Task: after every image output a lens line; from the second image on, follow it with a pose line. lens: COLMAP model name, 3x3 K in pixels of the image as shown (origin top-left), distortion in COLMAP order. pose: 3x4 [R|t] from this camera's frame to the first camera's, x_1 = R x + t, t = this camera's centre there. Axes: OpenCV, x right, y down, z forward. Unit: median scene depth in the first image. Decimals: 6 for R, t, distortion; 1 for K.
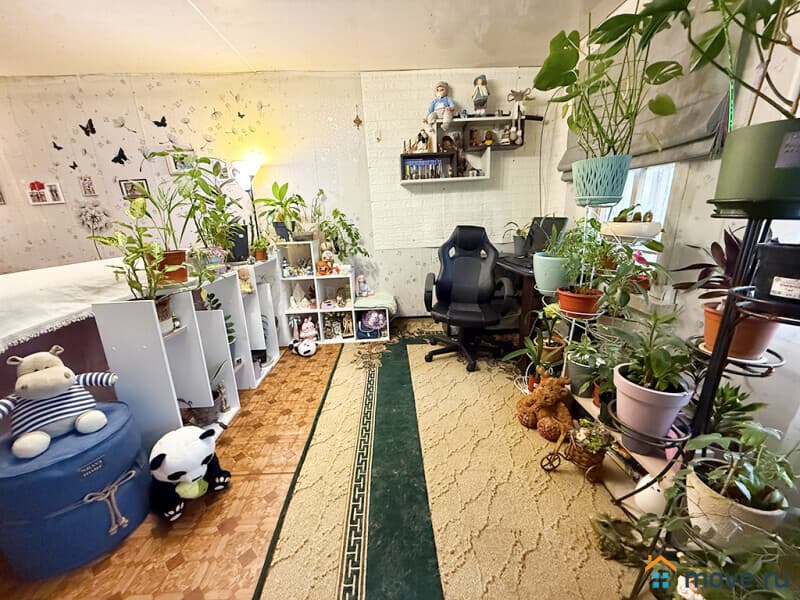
lens RADIAL K [[317.2, 0, 396.8], [0, 317.2, 300.7], [0, 0, 1]] dist [0.002253, -0.000812]
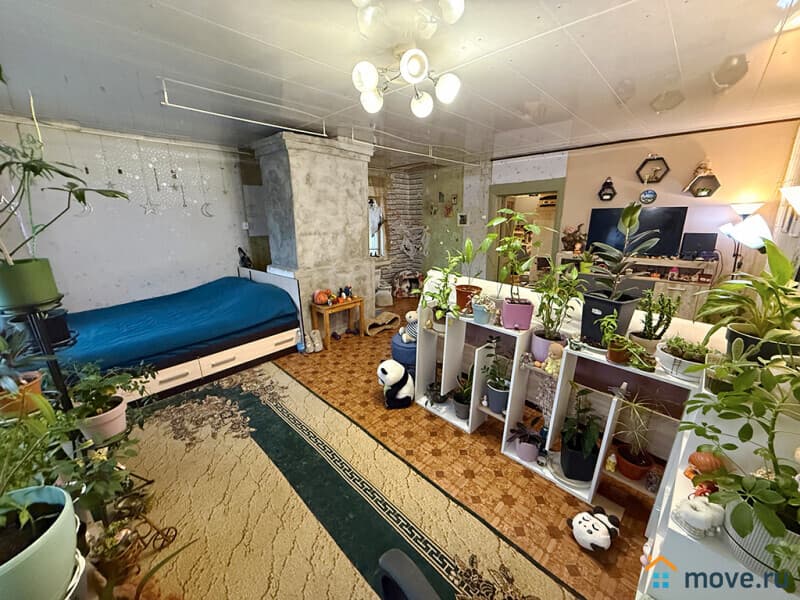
lens RADIAL K [[317.2, 0, 397.1], [0, 317.2, 301.4], [0, 0, 1]] dist [0.002253, -0.000812]
pose [[-0.727936, 0.222290, -0.648610, 0.226594], [-0.164197, 0.861942, 0.479682, -0.401256], [0.665694, 0.455678, -0.590940, 0.917273]]
